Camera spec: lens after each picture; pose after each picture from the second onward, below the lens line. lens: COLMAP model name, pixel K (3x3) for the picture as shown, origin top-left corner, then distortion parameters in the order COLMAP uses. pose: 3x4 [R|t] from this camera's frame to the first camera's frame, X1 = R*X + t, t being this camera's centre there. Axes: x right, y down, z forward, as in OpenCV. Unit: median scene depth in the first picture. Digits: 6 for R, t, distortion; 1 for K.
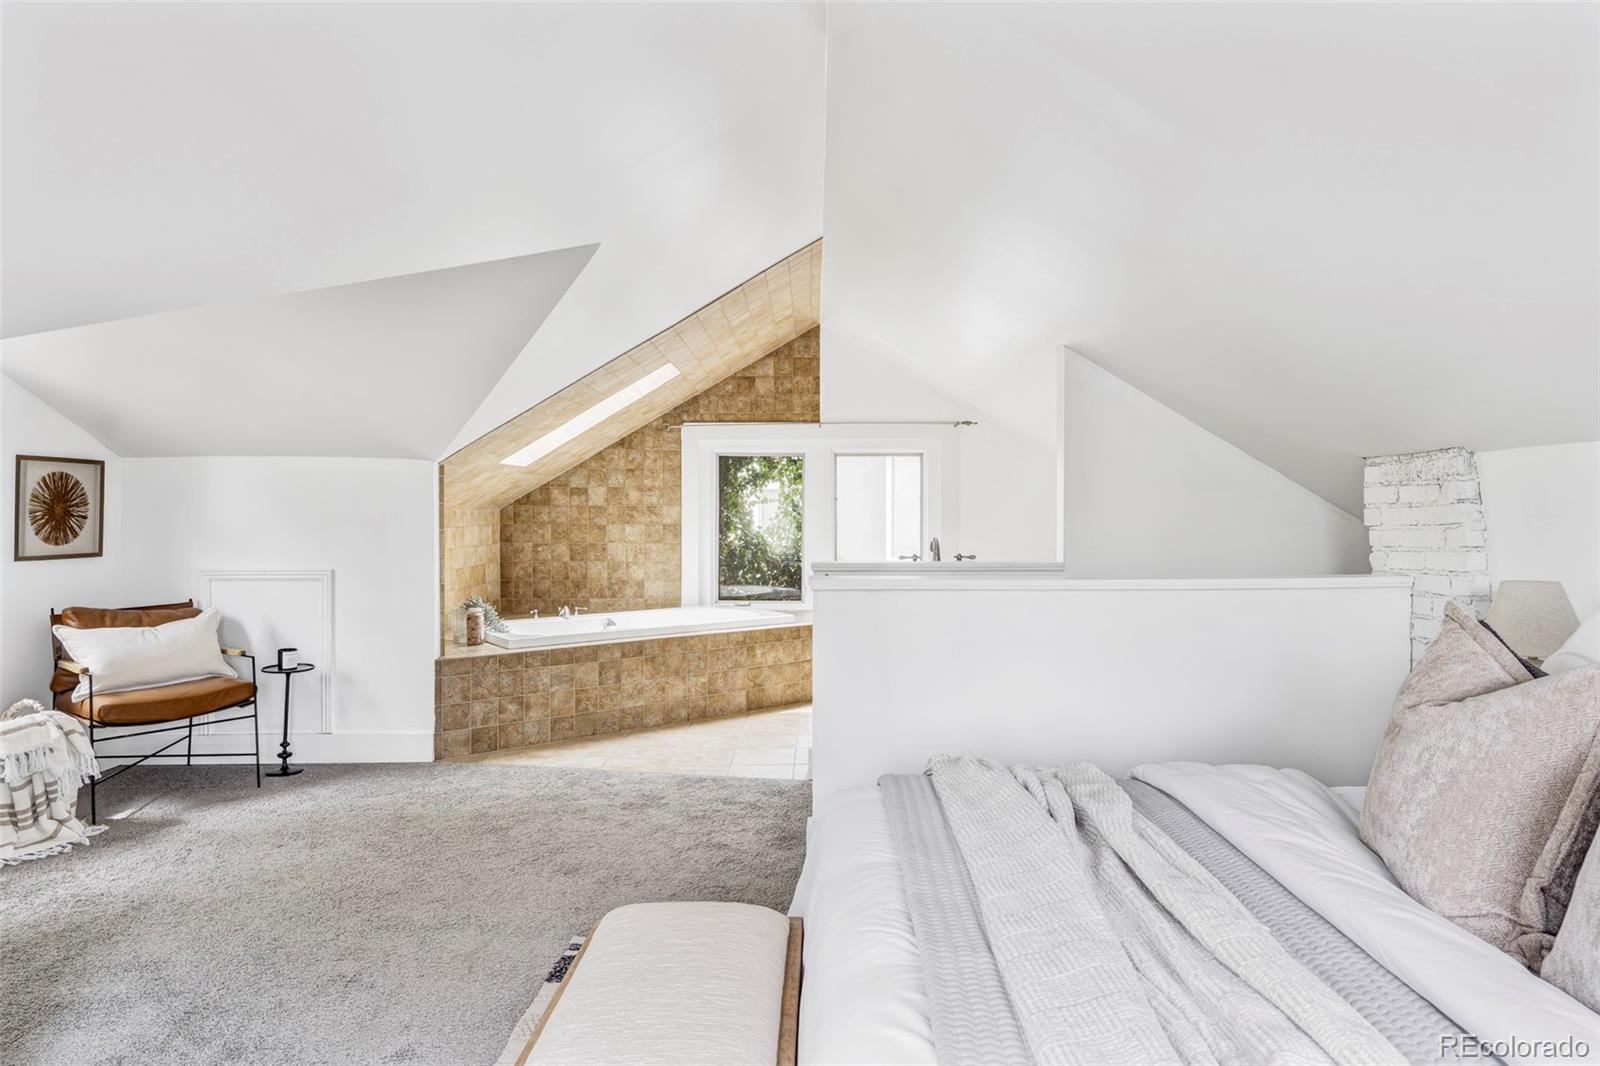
lens RADIAL K [[912.0, 0, 813.1], [0, 912.0, 530.4], [0, 0, 1]] dist [-0.003136, 0.005405]
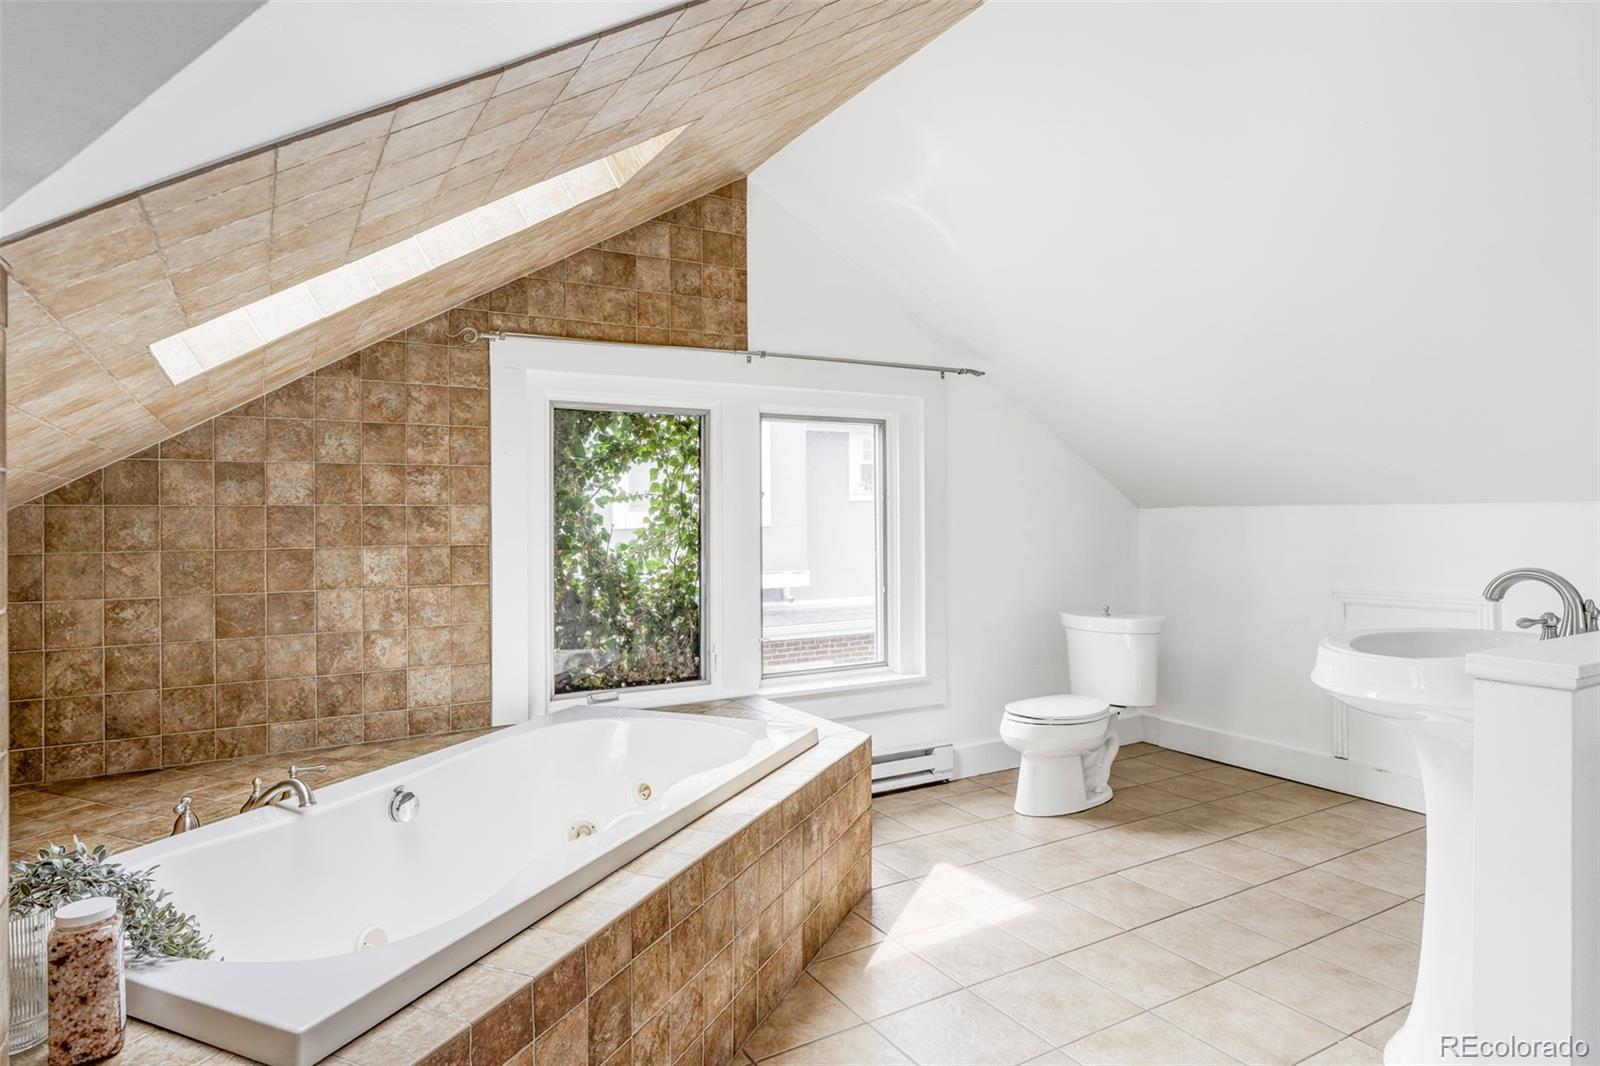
lens RADIAL K [[912.0, 0, 784.7], [0, 912.0, 516.4], [0, 0, 1]] dist [-0.003136, 0.005405]
pose [[0.875275, -0.006518, 0.483581, -0.264307], [0.017928, 0.999659, -0.018976, -0.010494], [-0.483293, 0.025279, 0.875094, 0.561282]]
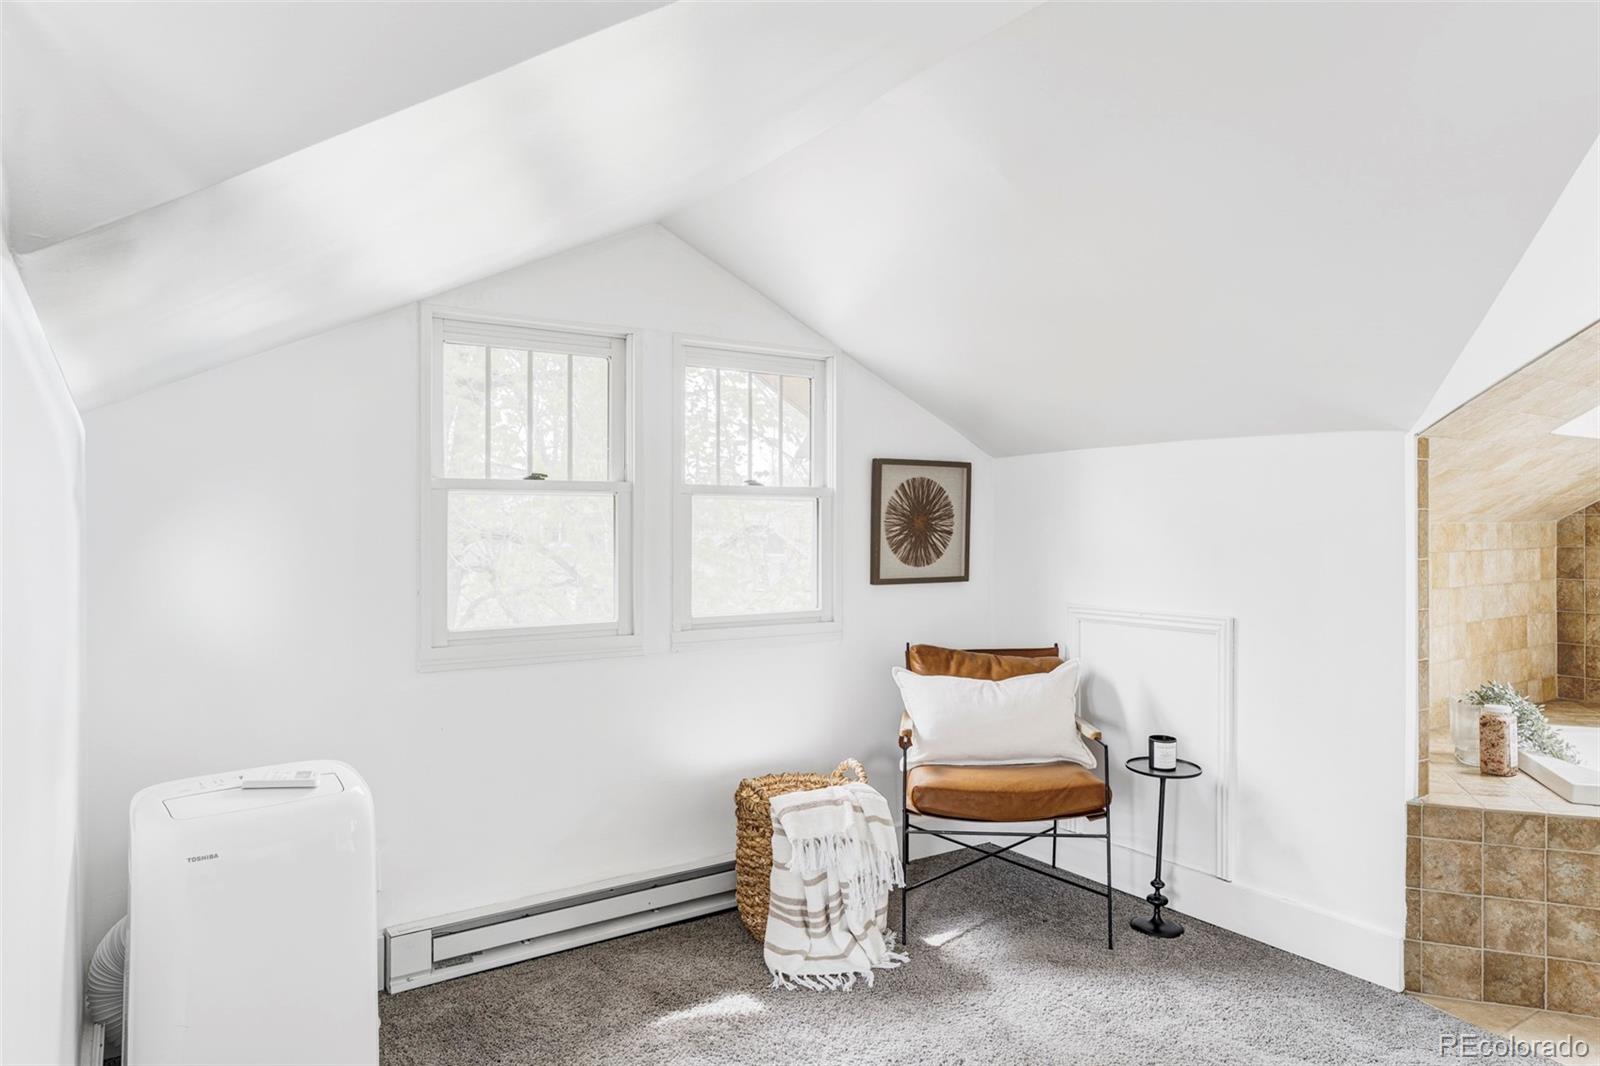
lens RADIAL K [[986.0, 0, 798.9], [0, 986.0, 517.5], [0, 0, 1]] dist [-0.013469, 0.008355]
pose [[0.546011, -0.007946, -0.837740, -0.091212], [-0.016308, 0.999665, -0.020111, -0.005522], [0.837619, 0.024643, 0.545698, 0.278034]]
